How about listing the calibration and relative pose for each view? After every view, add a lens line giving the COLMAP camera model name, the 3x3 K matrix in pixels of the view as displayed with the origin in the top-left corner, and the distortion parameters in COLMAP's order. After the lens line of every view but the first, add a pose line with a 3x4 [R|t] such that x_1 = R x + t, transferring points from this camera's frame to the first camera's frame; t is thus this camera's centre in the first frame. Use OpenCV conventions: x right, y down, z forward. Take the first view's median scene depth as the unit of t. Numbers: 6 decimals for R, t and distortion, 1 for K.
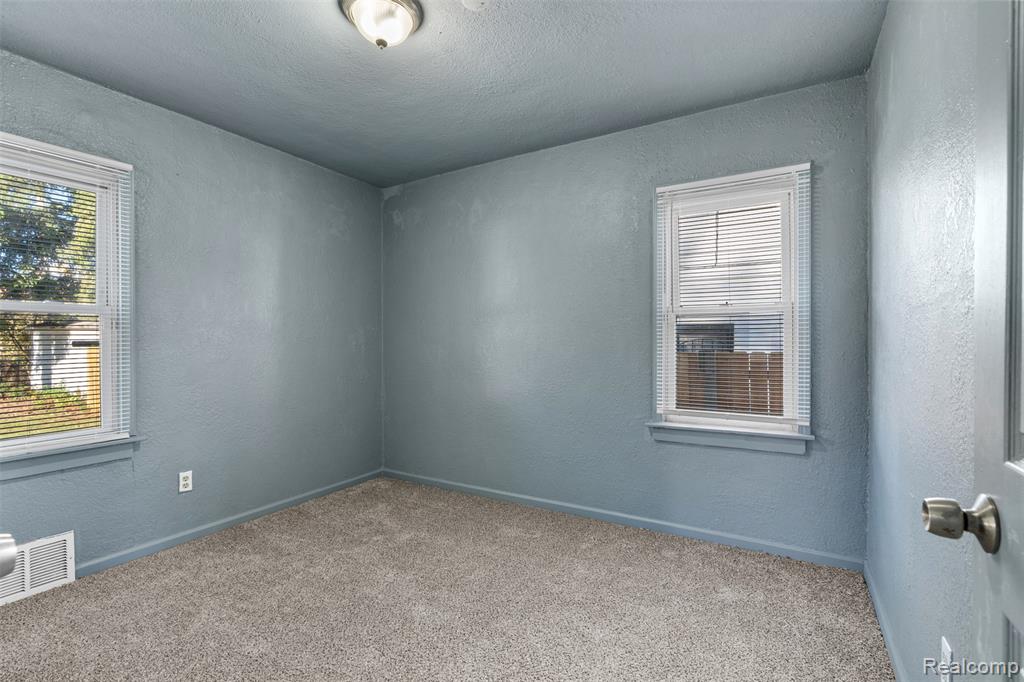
lens RADIAL K [[460.1, 0, 514.6], [0, 460.1, 343.1], [0, 0, 1]] dist [0.000742, 0.000903]
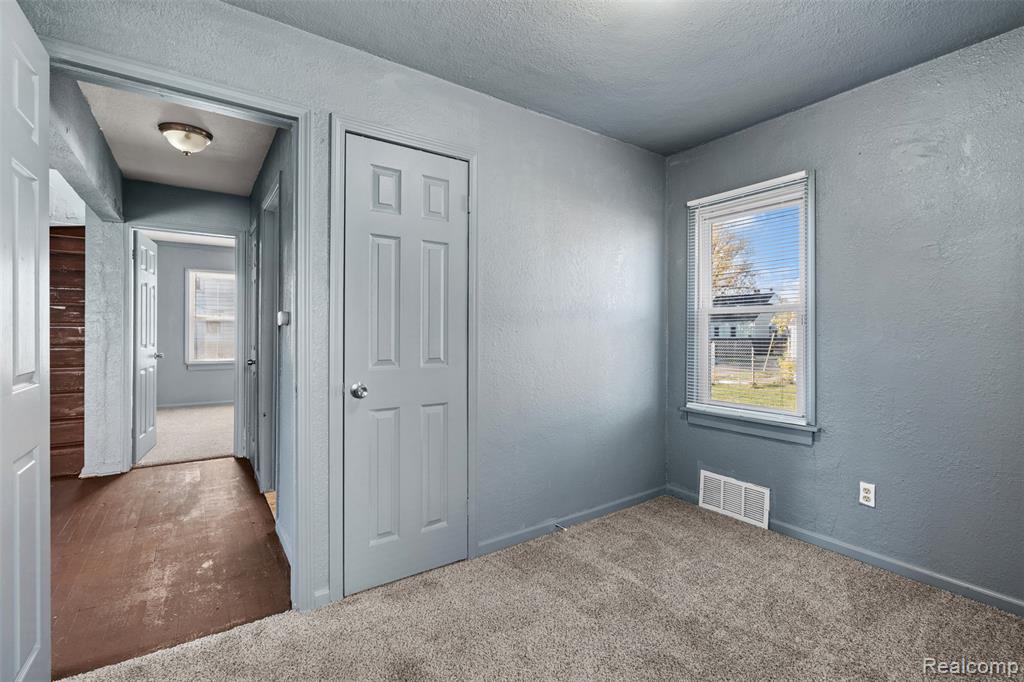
lens RADIAL K [[460.1, 0, 514.9], [0, 460.1, 335.0], [0, 0, 1]] dist [0.000742, 0.000903]
pose [[-0.423633, 0.000065, -0.905834, 0.379699], [-0.007998, 0.999961, 0.003813, -0.004155], [0.905799, 0.008860, -0.423616, 0.764060]]
